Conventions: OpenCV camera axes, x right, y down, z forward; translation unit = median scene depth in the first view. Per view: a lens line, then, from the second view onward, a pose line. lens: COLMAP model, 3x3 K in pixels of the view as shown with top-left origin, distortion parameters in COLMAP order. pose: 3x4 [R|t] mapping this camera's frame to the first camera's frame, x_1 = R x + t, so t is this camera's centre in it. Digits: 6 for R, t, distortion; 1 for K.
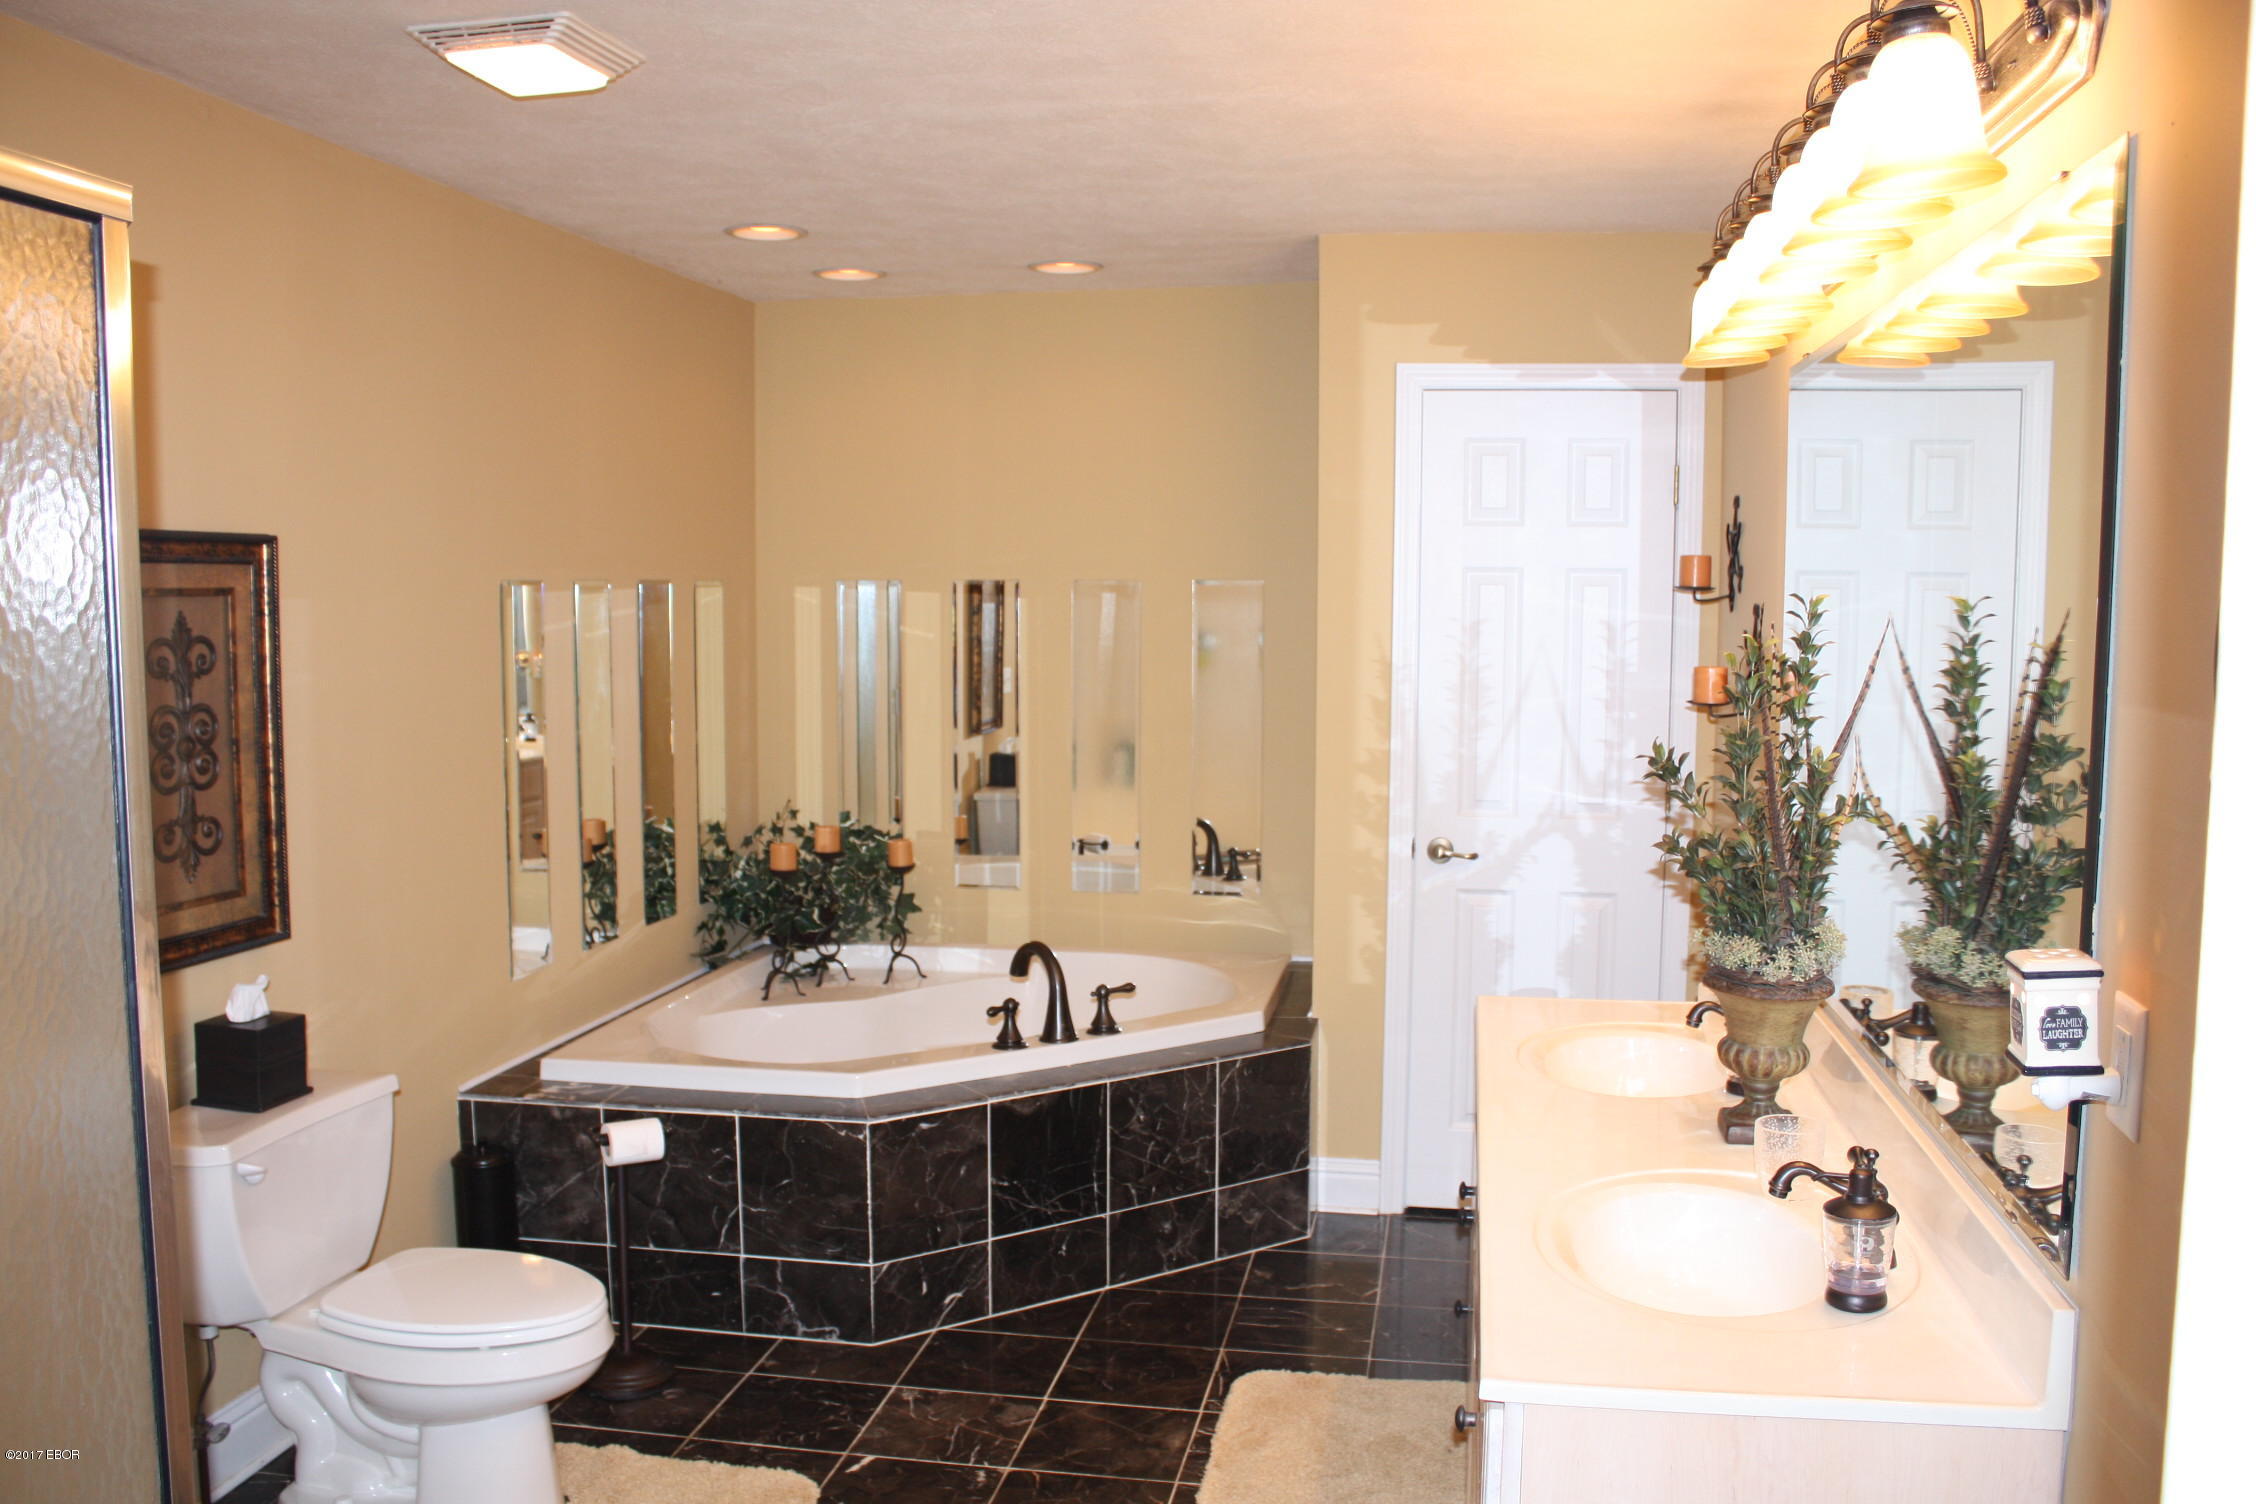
lens RADIAL K [[1917.5, 0, 1127.4], [0, 1917.5, 756.3], [0, 0, 1]] dist [-0.161064, 0.140983]
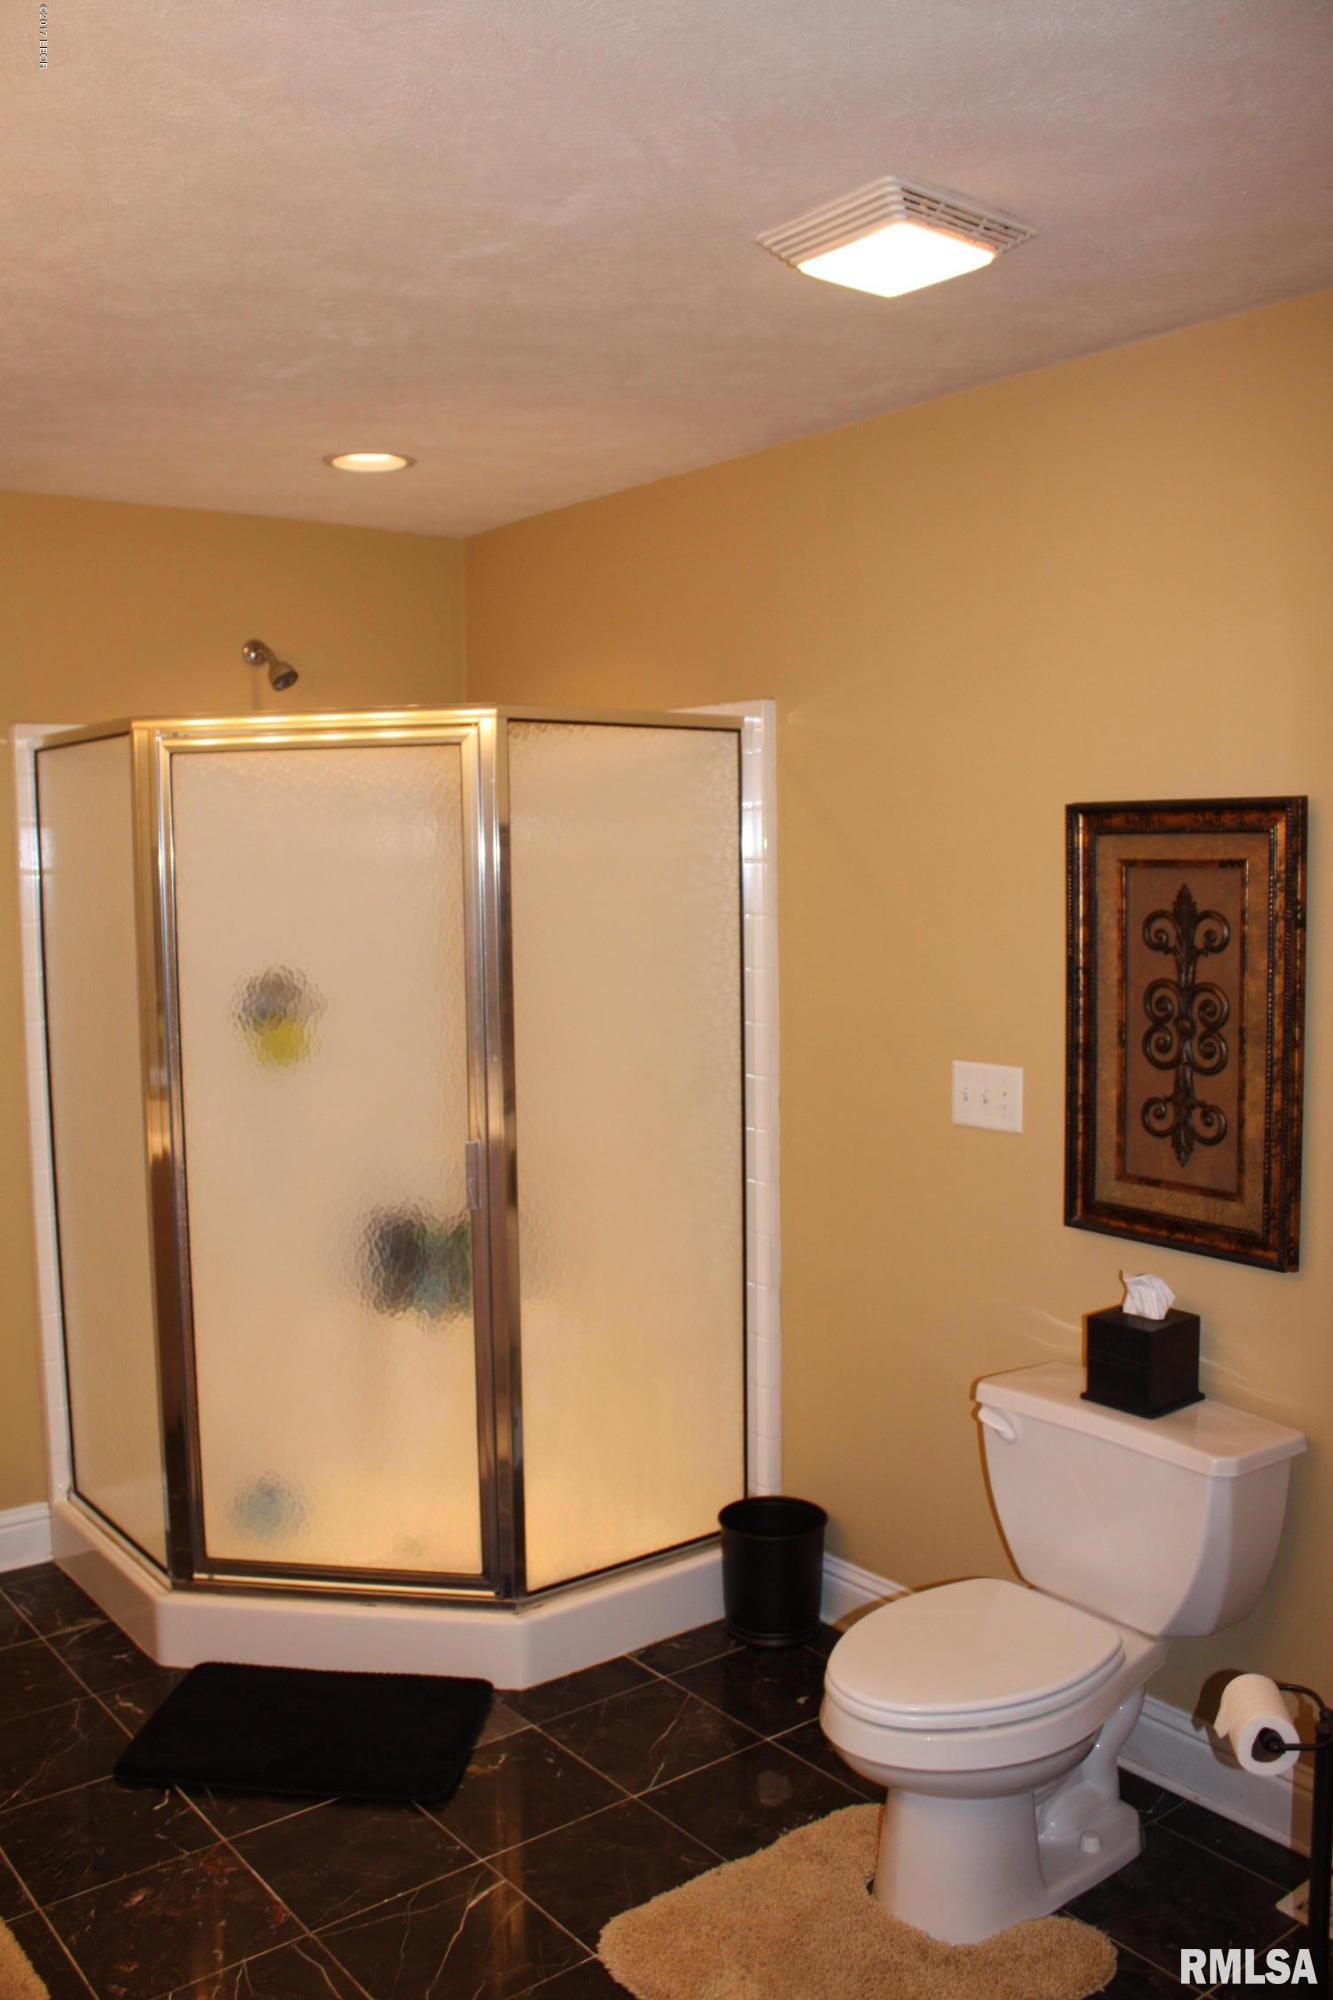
lens RADIAL K [[1699.9, 0, 667.3], [0, 1699.9, 998.3], [0, 0, 1]] dist [-0.161064, 0.140983]
pose [[-0.669768, 0.062983, -0.739895, 0.308410], [-0.058768, 0.988775, 0.137367, -0.120391], [0.740242, 0.135486, -0.658548, 1.351650]]
